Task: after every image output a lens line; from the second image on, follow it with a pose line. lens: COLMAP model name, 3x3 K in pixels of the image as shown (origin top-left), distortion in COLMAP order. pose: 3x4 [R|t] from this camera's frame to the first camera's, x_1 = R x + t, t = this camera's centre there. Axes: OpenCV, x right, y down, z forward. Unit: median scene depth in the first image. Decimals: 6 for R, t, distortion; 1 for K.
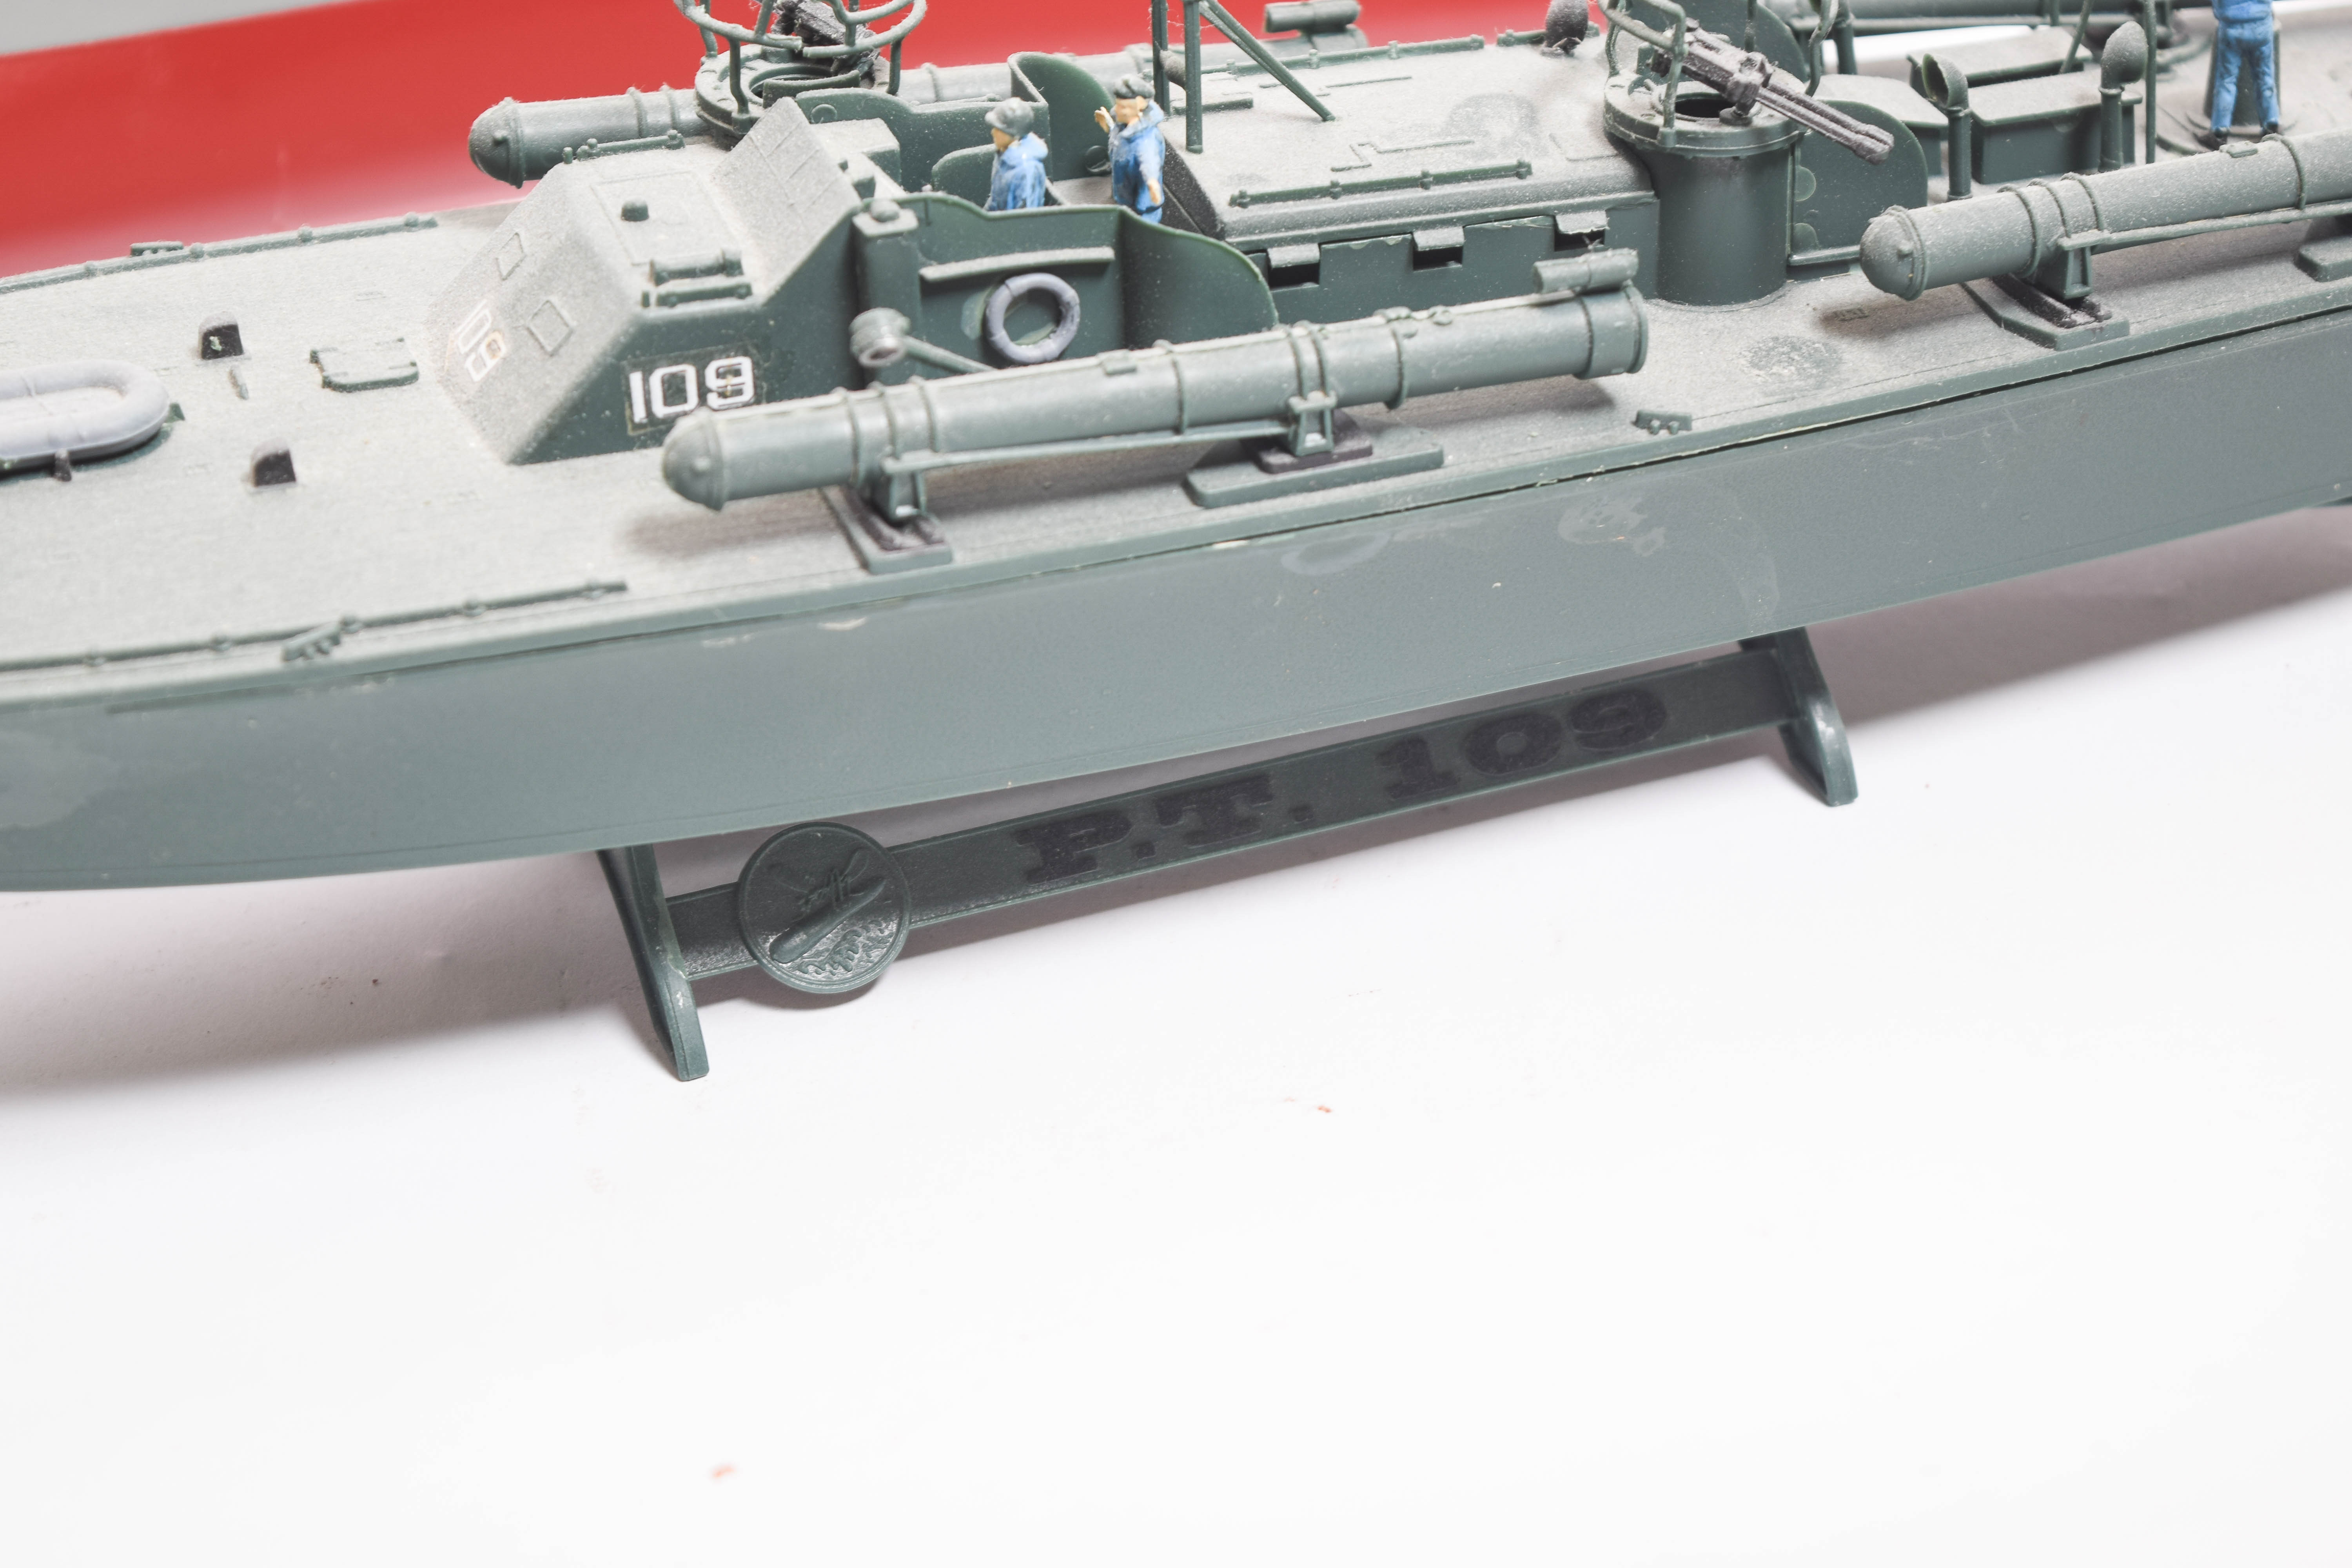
lens RADIAL K [[5256.3, 0, 1176.0], [0, 5256.3, 784.0], [0, 0, 1]] dist [-0.072069, 0.507731]
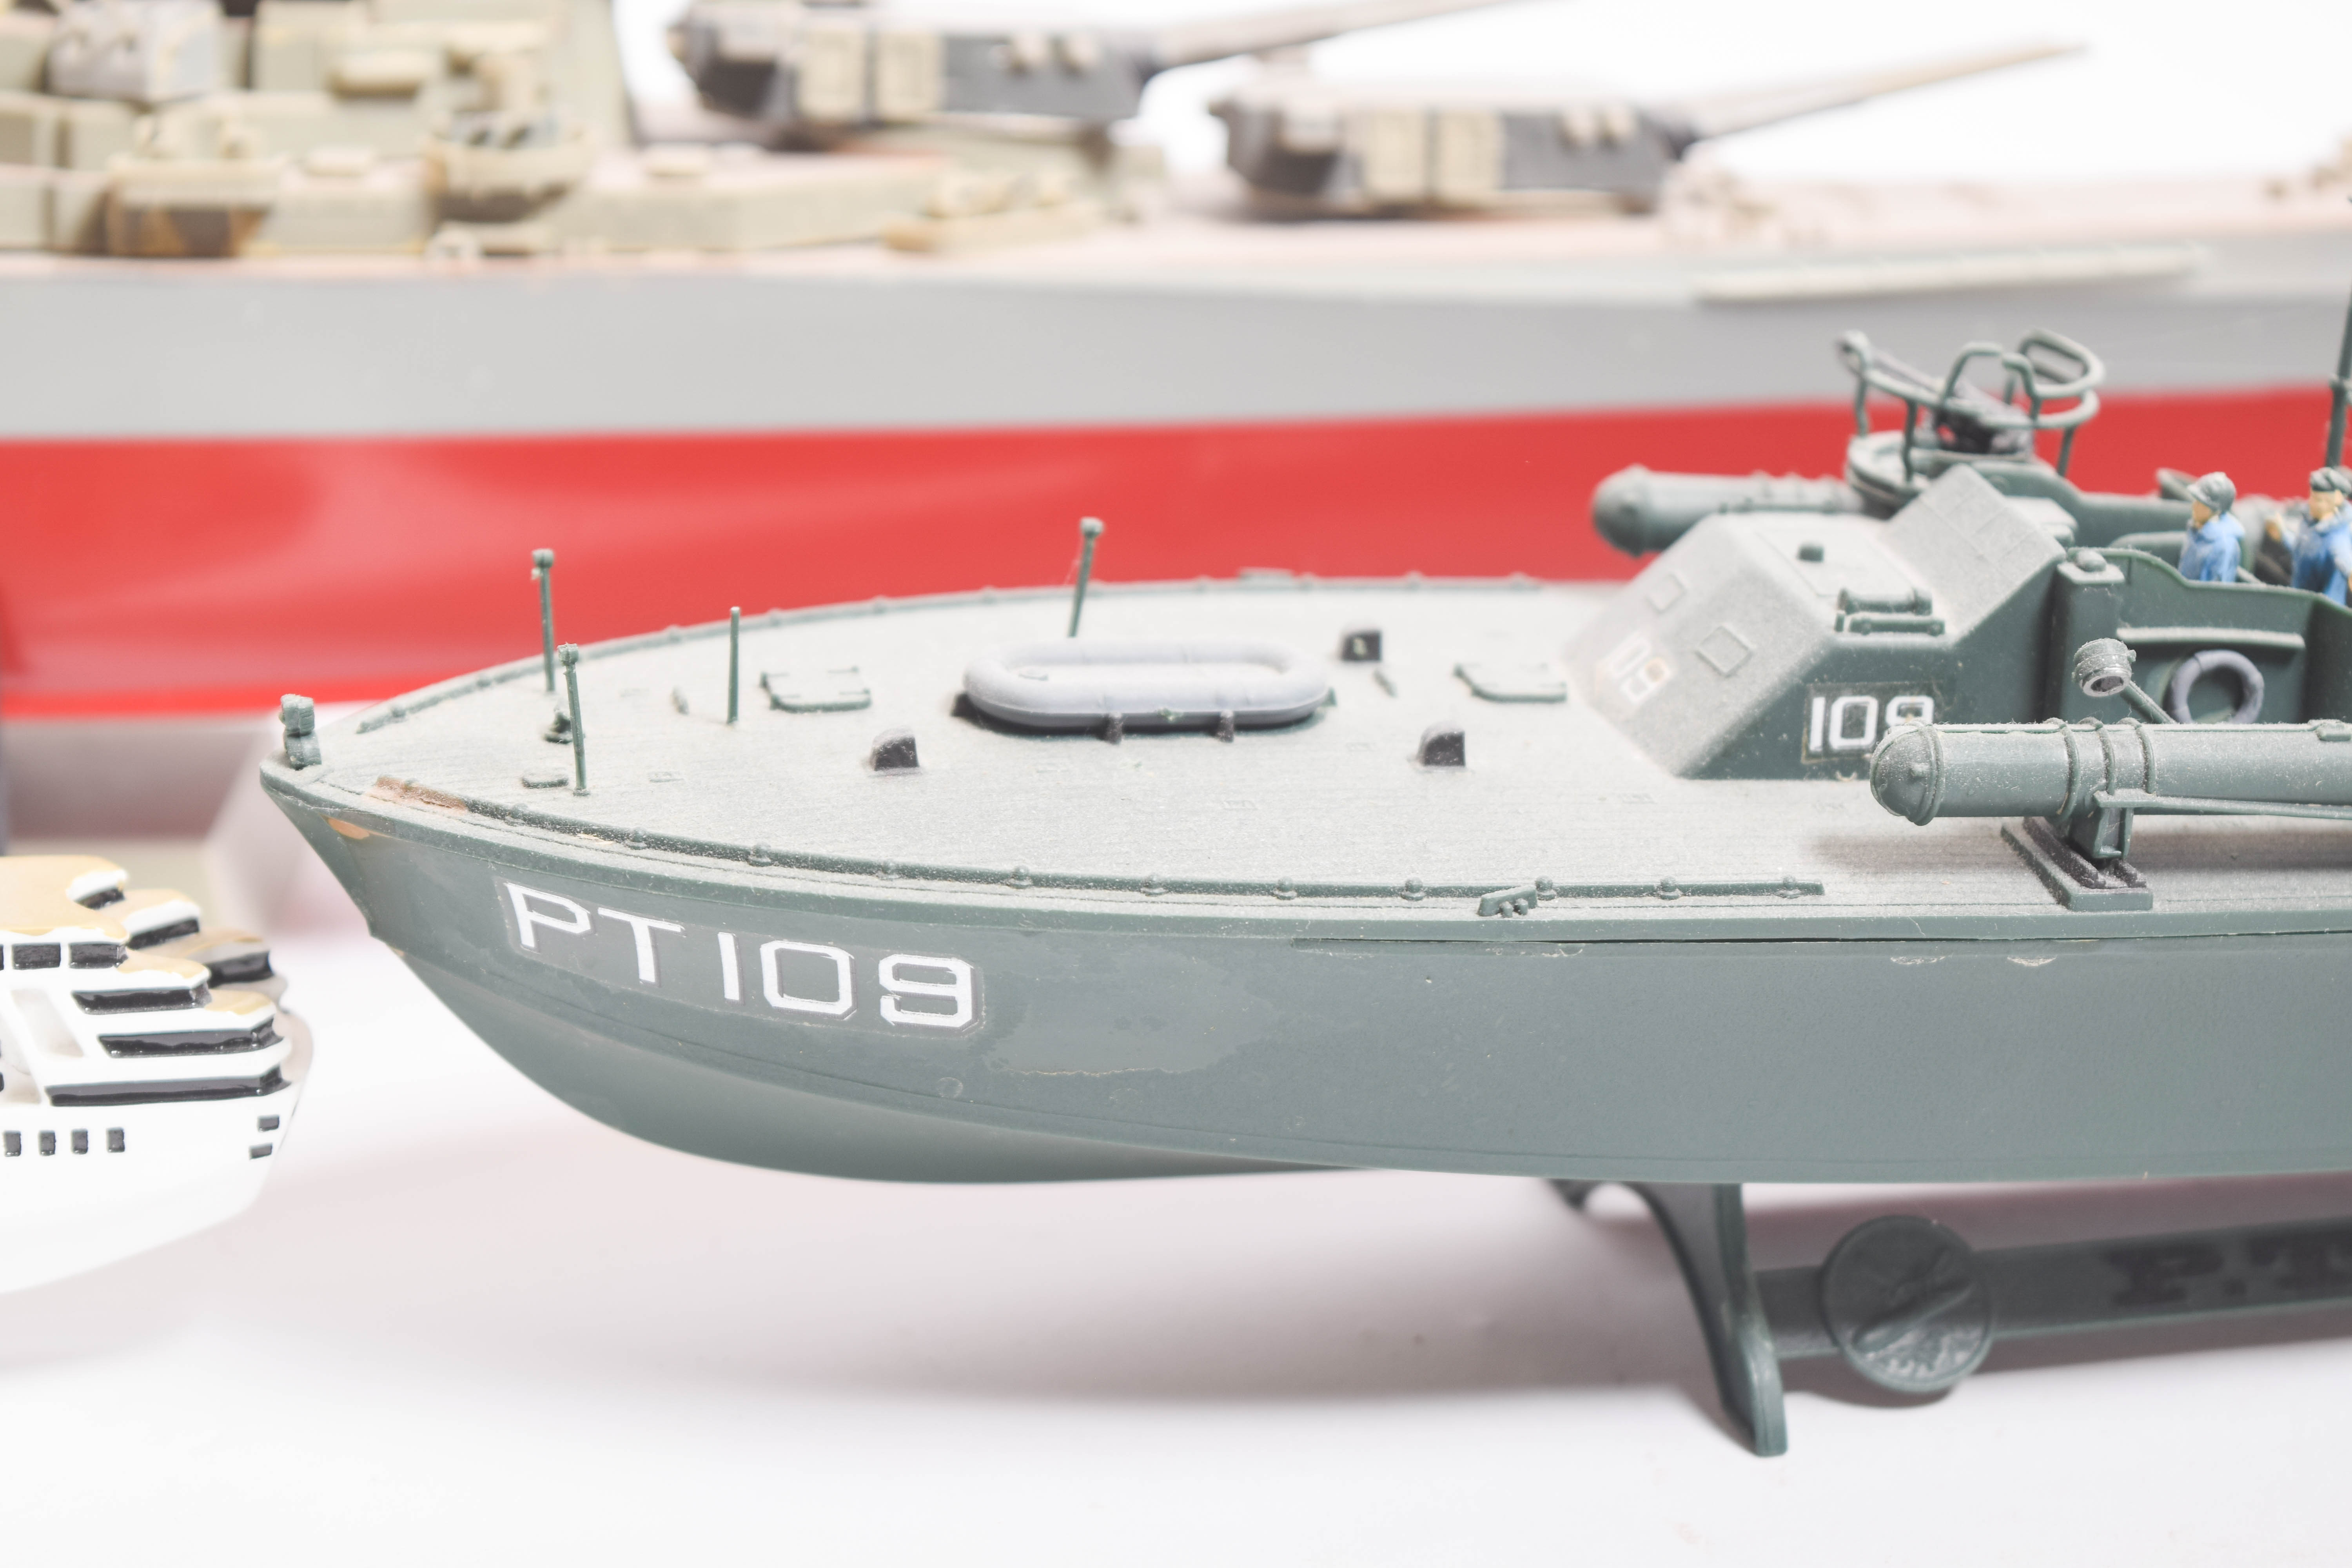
lens RADIAL K [[5256.3, 0, 1176.0], [0, 5256.3, 784.0], [0, 0, 1]] dist [-0.072069, 0.507731]
pose [[0.992713, 0.104390, -0.060201, -0.160751], [-0.114023, 0.975338, -0.188984, 0.134426], [0.038989, 0.194472, 0.980133, 0.045195]]
